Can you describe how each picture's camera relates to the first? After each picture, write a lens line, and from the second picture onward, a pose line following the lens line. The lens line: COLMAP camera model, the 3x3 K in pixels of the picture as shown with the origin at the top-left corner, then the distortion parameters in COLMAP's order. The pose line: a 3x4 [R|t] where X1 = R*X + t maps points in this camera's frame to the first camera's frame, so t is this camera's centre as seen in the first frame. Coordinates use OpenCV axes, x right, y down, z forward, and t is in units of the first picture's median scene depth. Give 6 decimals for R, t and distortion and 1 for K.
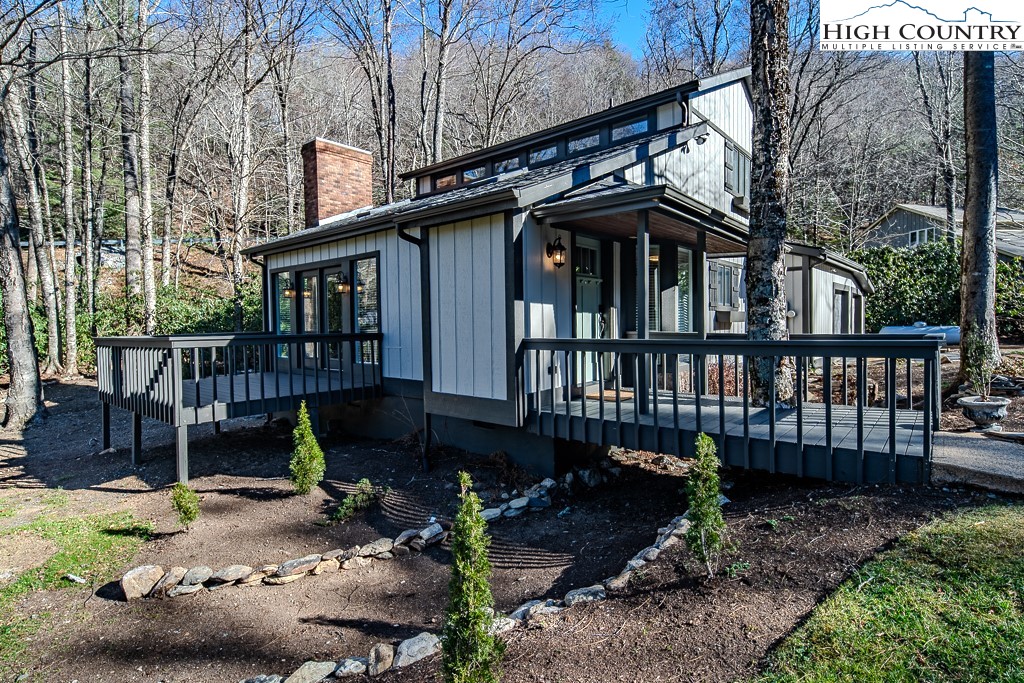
lens RADIAL K [[509.4, 0, 508.7], [0, 509.4, 321.3], [0, 0, 1]] dist [-0.002005, -0.000016]
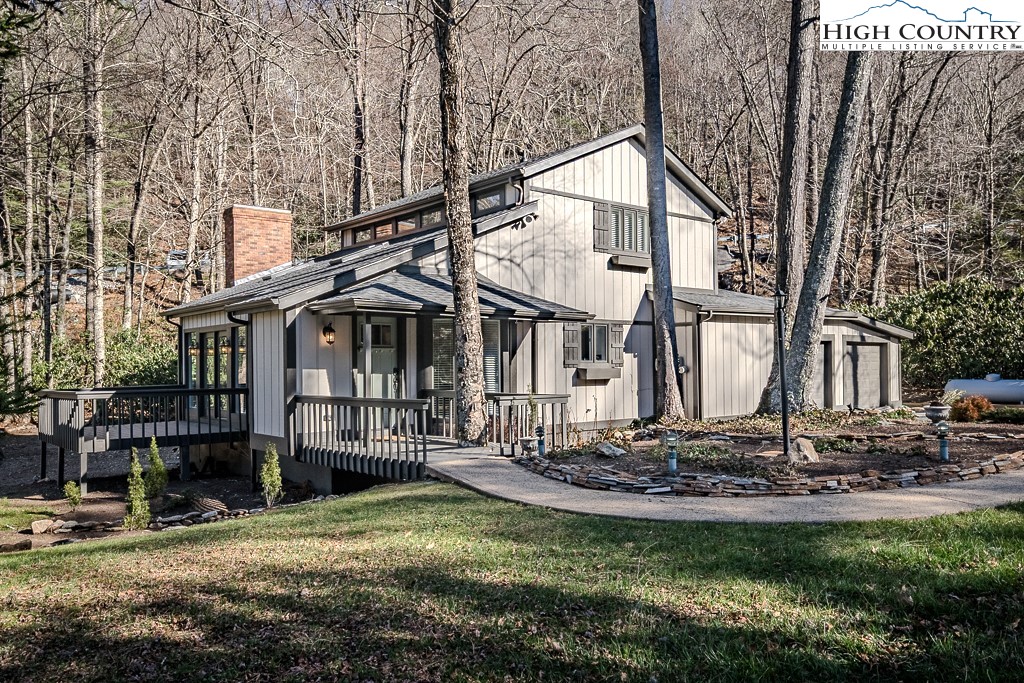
lens RADIAL K [[729.3, 0, 512.0], [0, 729.3, 341.5], [0, 0, 1]] dist [0.000124, -0.000778]
pose [[0.990960, 0.000126, -0.134160, 0.576186], [-0.004179, 0.999543, -0.029933, -0.037861], [0.134095, 0.030223, 0.990508, -0.614804]]
